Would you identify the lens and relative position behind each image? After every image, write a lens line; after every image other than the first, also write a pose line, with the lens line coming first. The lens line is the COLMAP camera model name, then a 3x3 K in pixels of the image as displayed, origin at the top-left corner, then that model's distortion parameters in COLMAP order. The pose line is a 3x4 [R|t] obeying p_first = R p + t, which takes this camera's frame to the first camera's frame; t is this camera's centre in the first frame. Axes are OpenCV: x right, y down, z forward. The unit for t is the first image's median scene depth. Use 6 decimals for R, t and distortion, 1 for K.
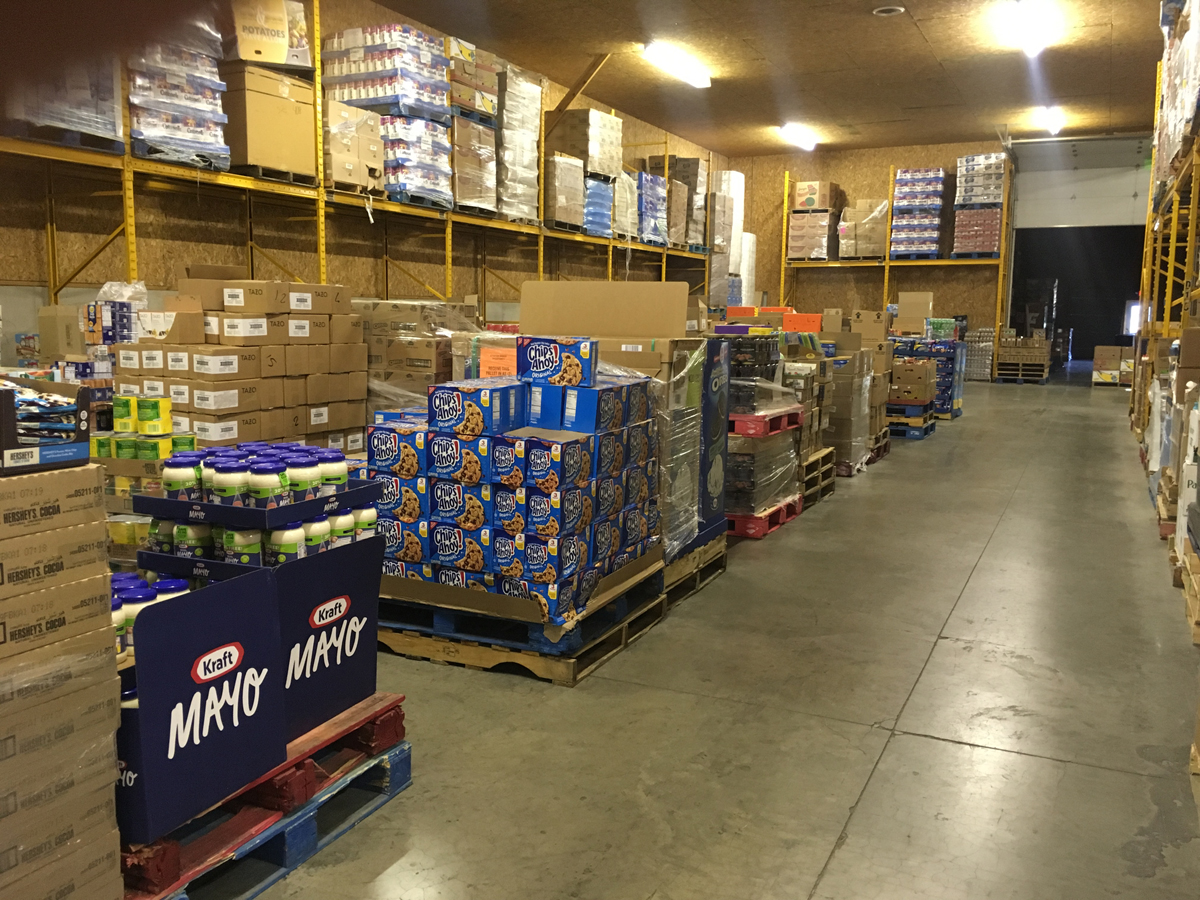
lens RADIAL K [[1033.5, 0, 611.2], [0, 1033.5, 448.5], [0, 0, 1]] dist [0.045082, -0.011340]
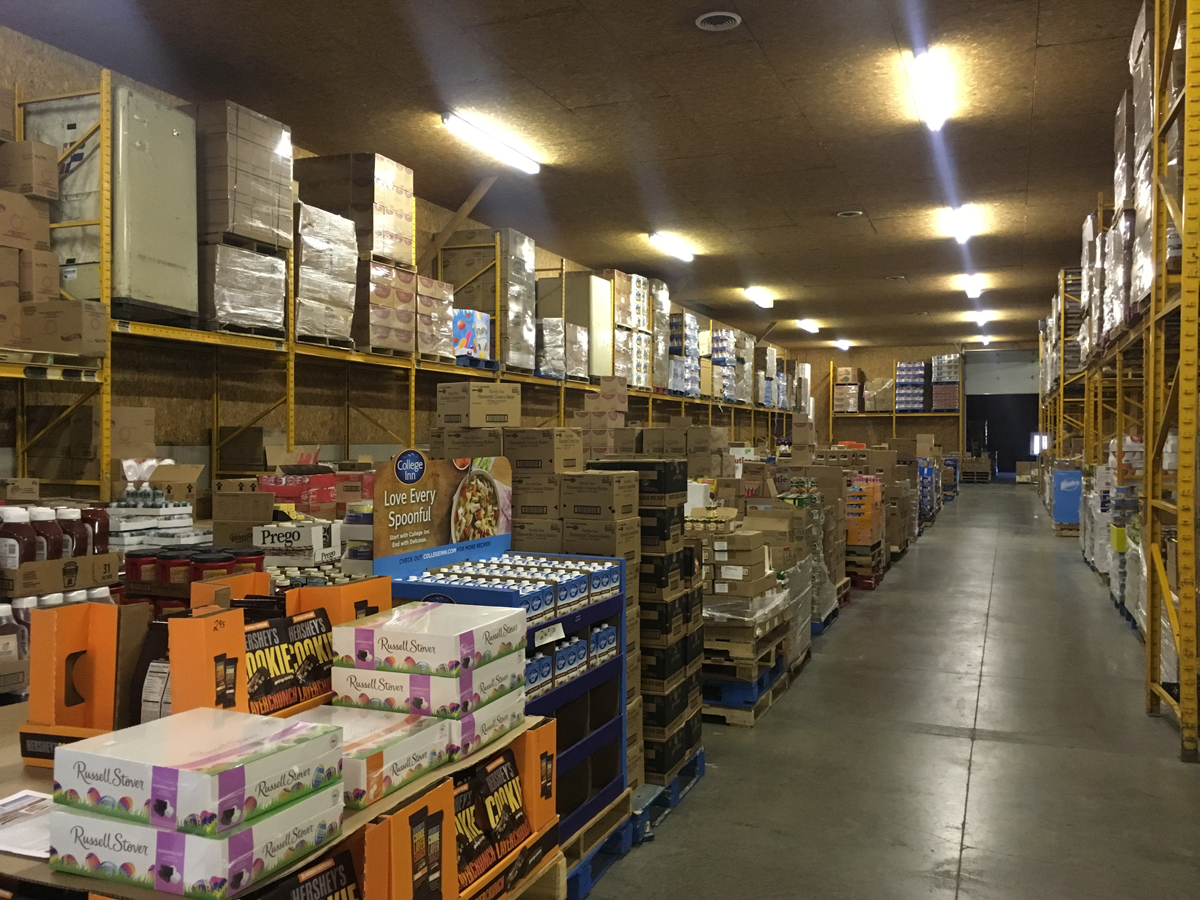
lens RADIAL K [[1033.5, 0, 592.5], [0, 1033.5, 448.7], [0, 0, 1]] dist [0.045082, -0.011340]
pose [[0.998330, -0.009262, 0.057029, -0.338592], [0.015998, 0.992786, -0.118829, 0.074563], [-0.055517, 0.119543, 0.991276, -0.681423]]
